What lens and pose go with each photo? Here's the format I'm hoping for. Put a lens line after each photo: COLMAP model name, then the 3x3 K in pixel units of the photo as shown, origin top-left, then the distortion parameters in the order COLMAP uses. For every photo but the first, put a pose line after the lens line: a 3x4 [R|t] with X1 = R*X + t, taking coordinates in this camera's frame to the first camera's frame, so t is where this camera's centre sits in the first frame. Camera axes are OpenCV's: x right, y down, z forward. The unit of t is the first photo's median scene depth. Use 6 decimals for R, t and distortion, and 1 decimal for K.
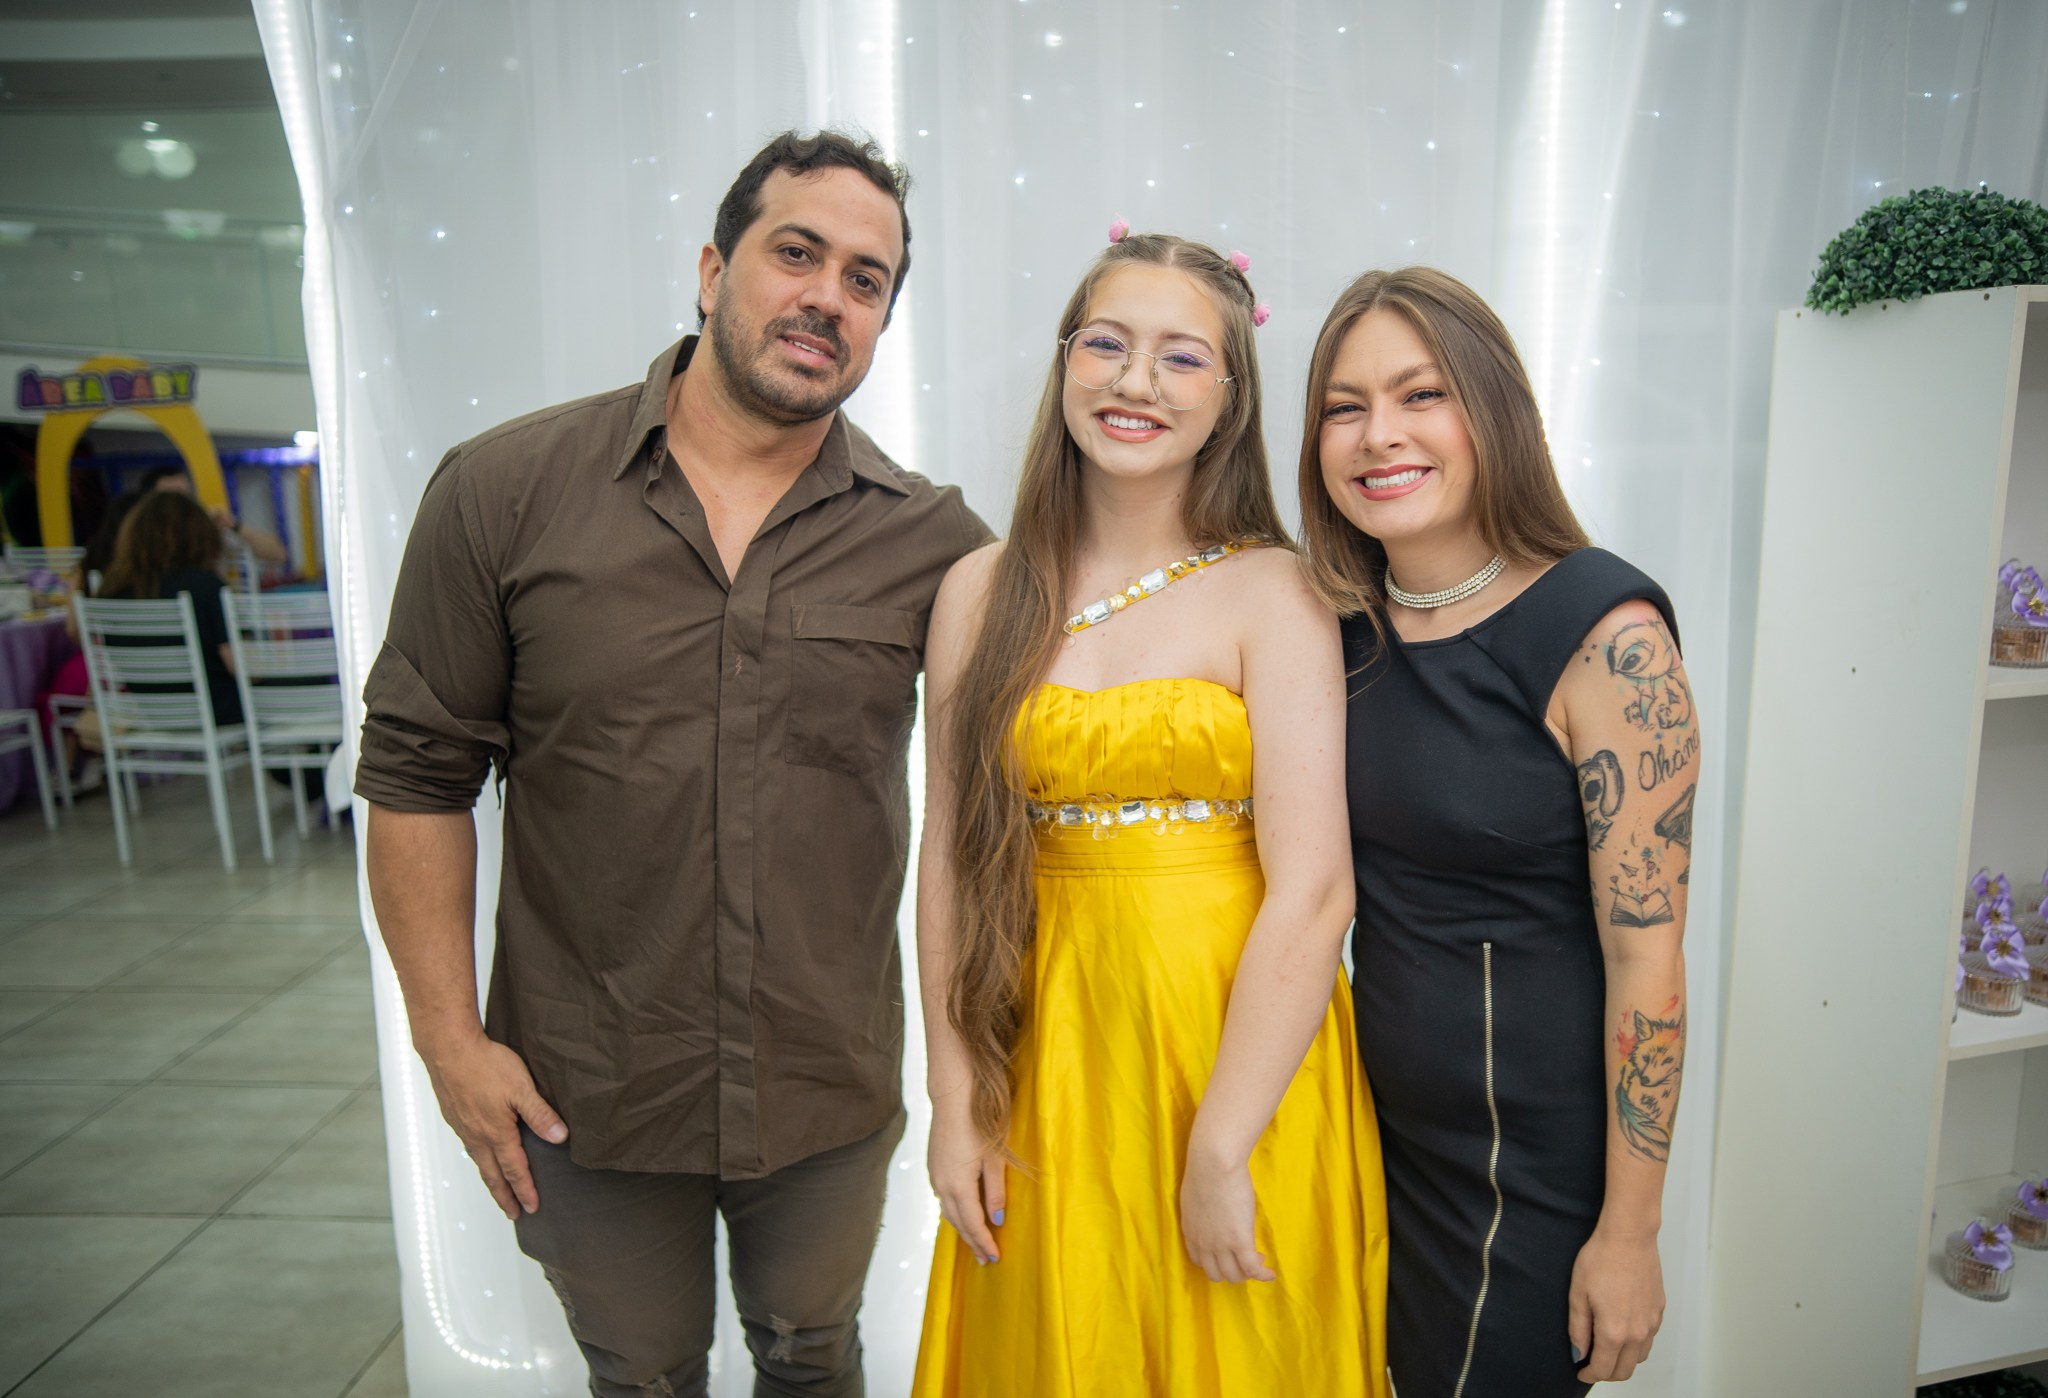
lens RADIAL K [[1453.6, 0, 1051.7], [0, 1453.6, 711.0], [0, 0, 1]] dist [-0.110441, 0.119238]
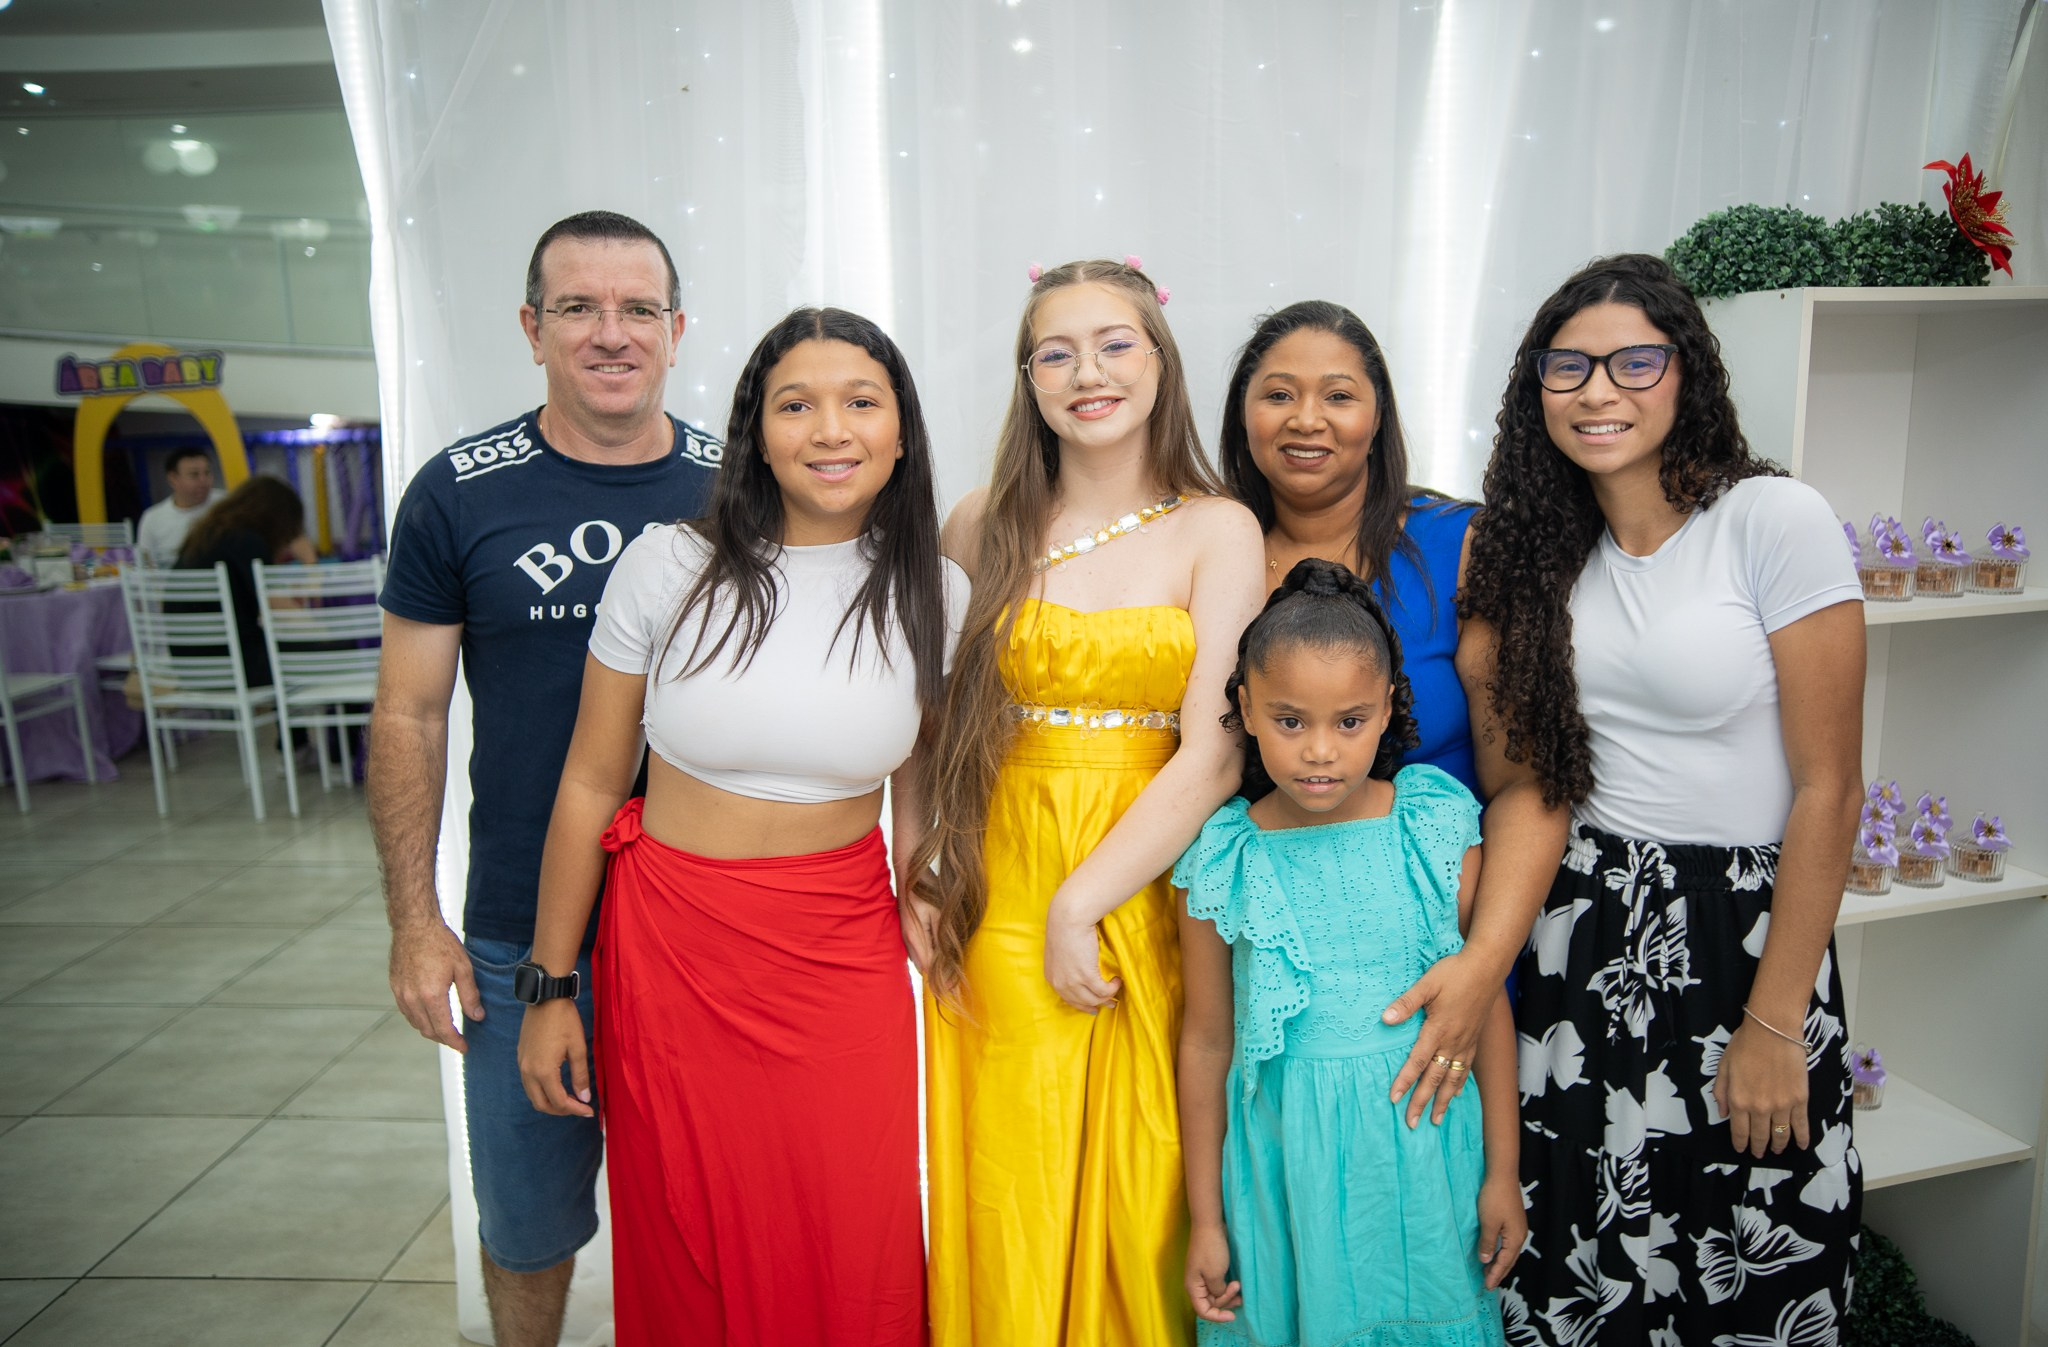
lens RADIAL K [[1405.4, 0, 1026.0], [0, 1405.4, 668.6], [0, 0, 1]] dist [-0.112449, 0.117787]
pose [[0.999994, -0.002919, -0.001889, 0.011649], [0.002902, 0.999955, -0.009074, 0.027288], [0.001915, 0.009068, 0.999957, -0.133020]]
